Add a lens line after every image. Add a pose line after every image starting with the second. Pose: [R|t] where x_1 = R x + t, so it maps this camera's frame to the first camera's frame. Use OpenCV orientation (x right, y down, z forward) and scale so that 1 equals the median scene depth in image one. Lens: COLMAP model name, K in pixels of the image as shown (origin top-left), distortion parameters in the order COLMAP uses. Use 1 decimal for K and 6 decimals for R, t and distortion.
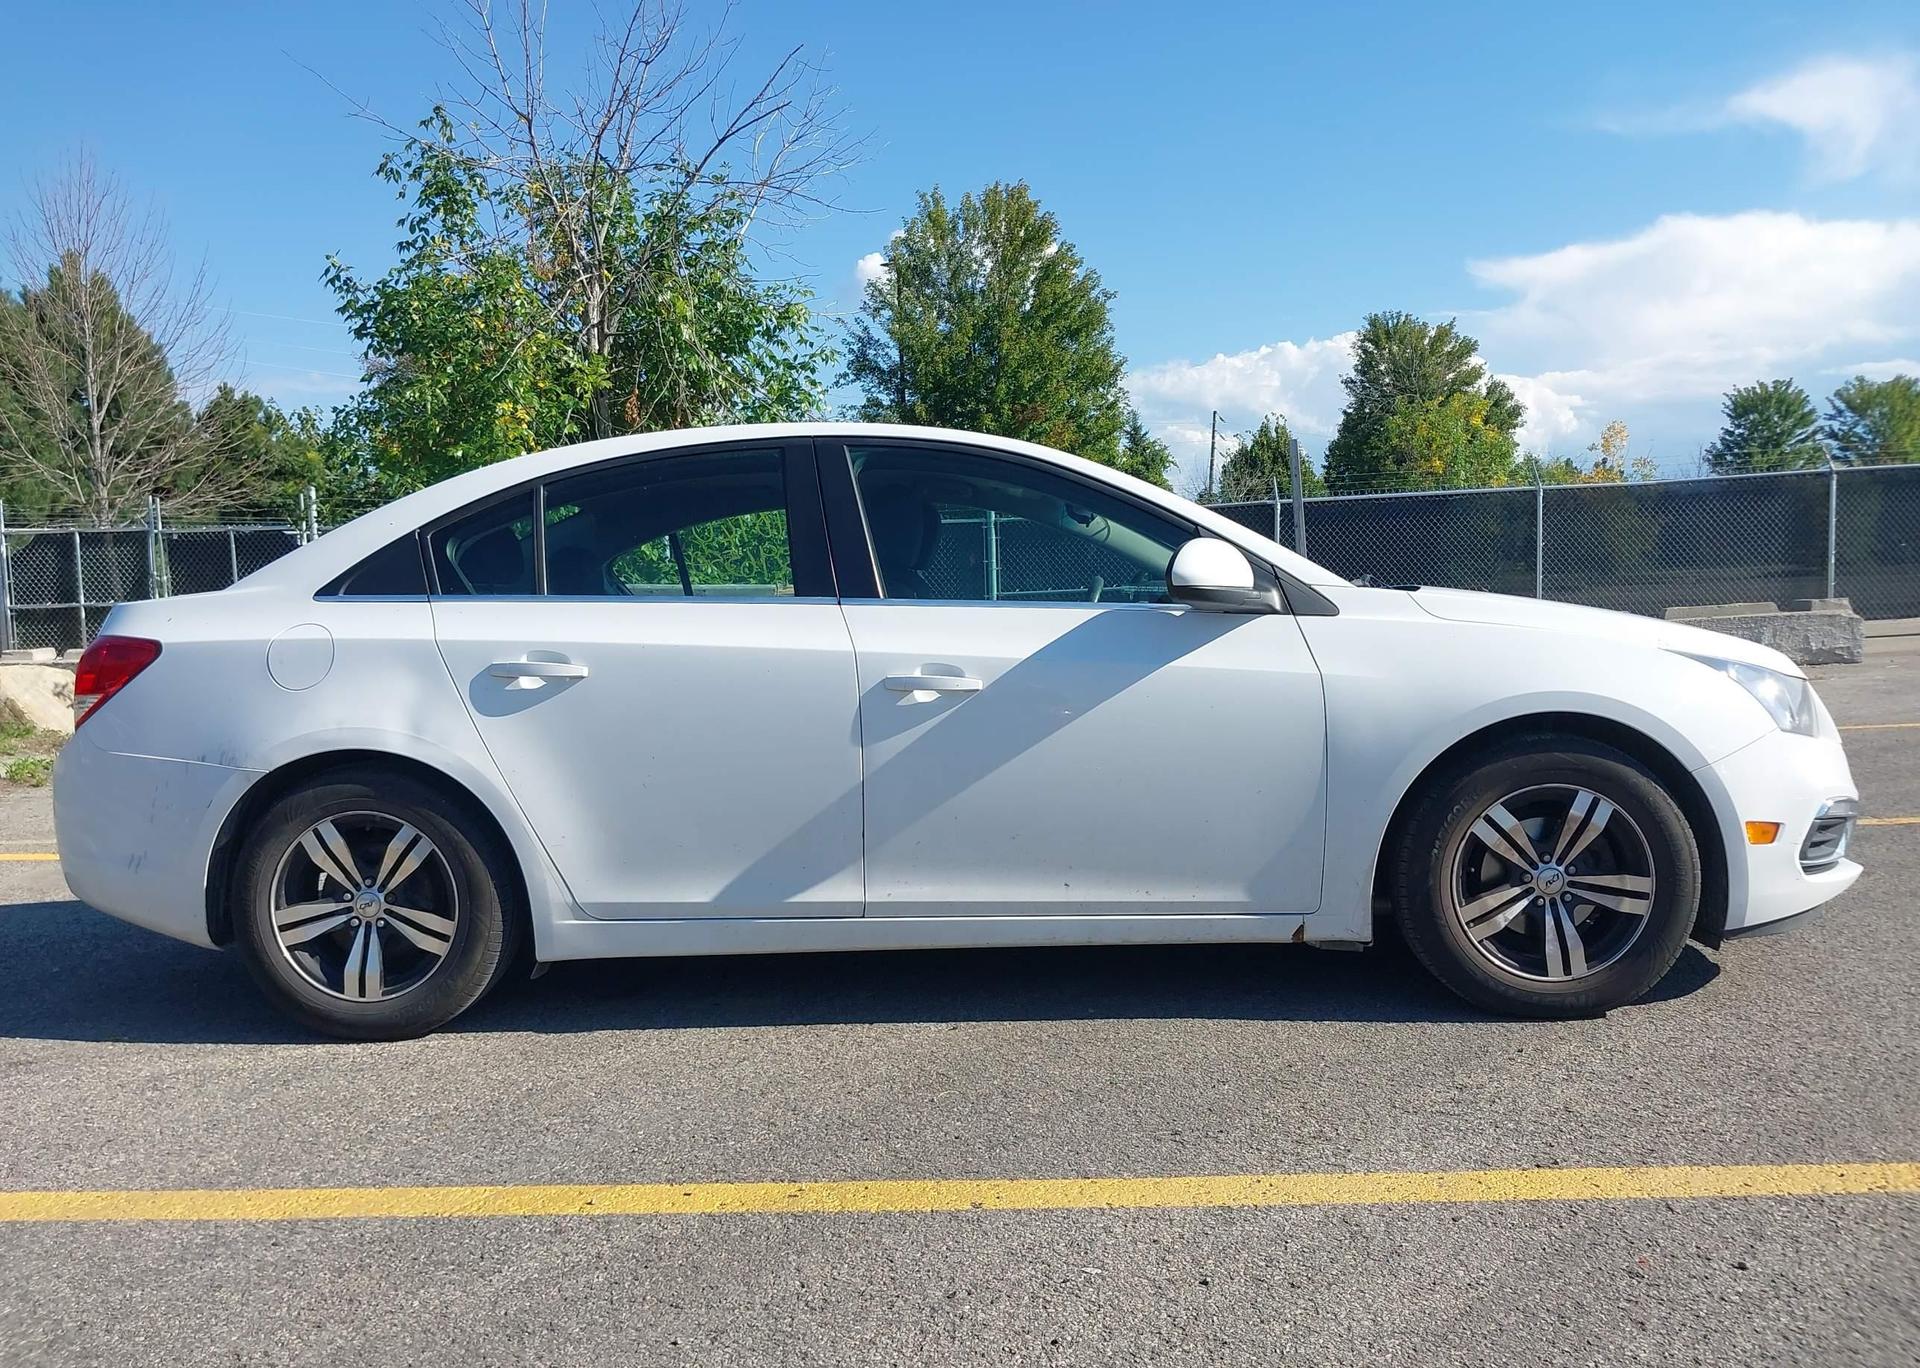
lens RADIAL K [[1510.0, 0, 963.8], [0, 1510.0, 686.8], [0, 0, 1]] dist [0.033226, -0.056166]
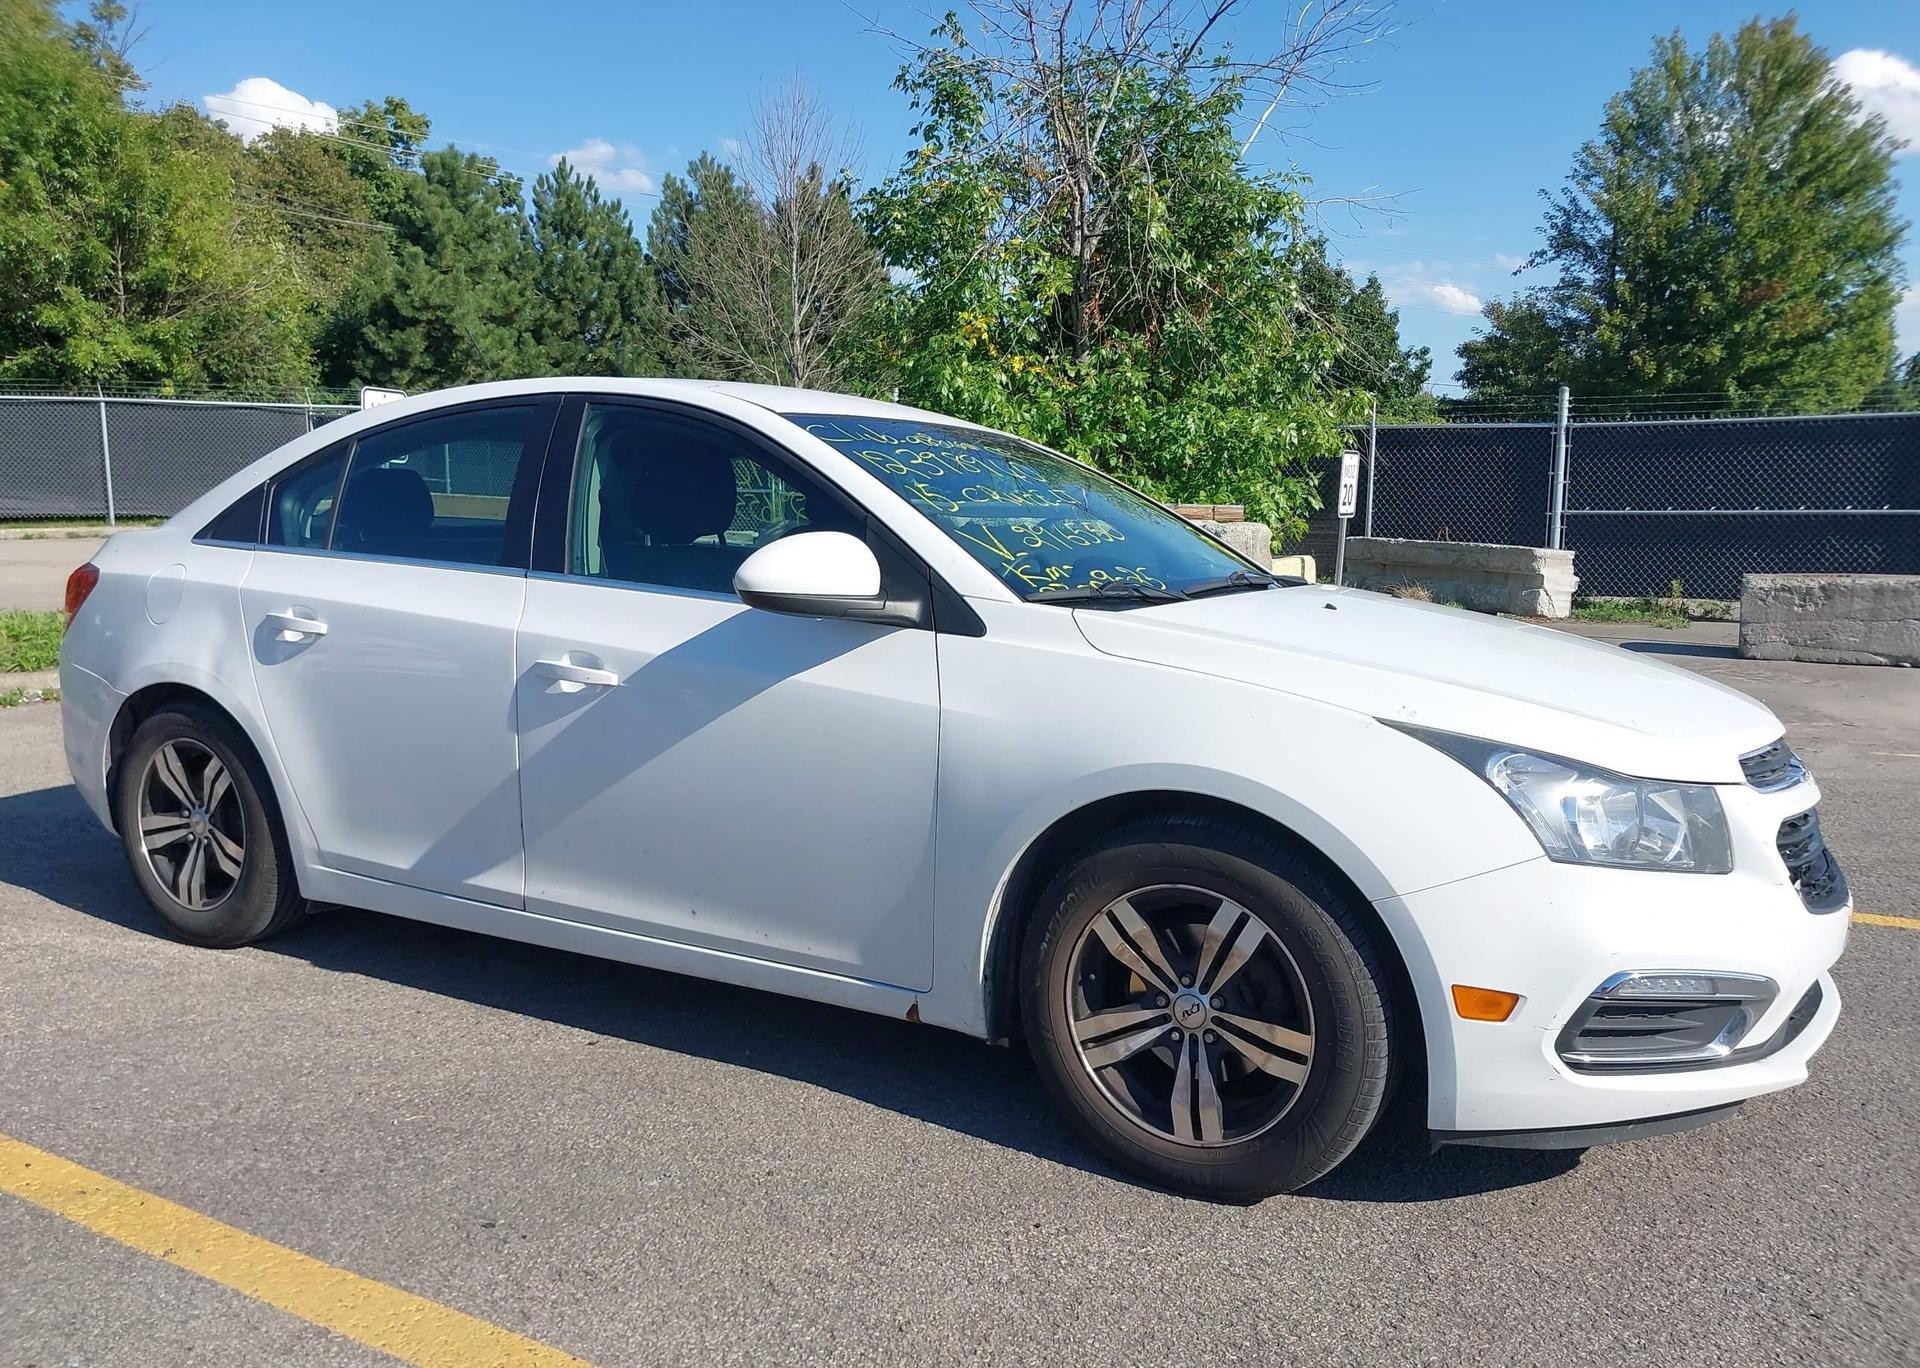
lens RADIAL K [[1510.0, 0, 959.0], [0, 1510.0, 686.6], [0, 0, 1]] dist [0.033226, -0.056166]
pose [[0.888378, 0.097641, -0.448610, 0.586792], [-0.064072, 0.993928, 0.089449, -0.089855], [0.454620, -0.050721, 0.889240, 0.274745]]
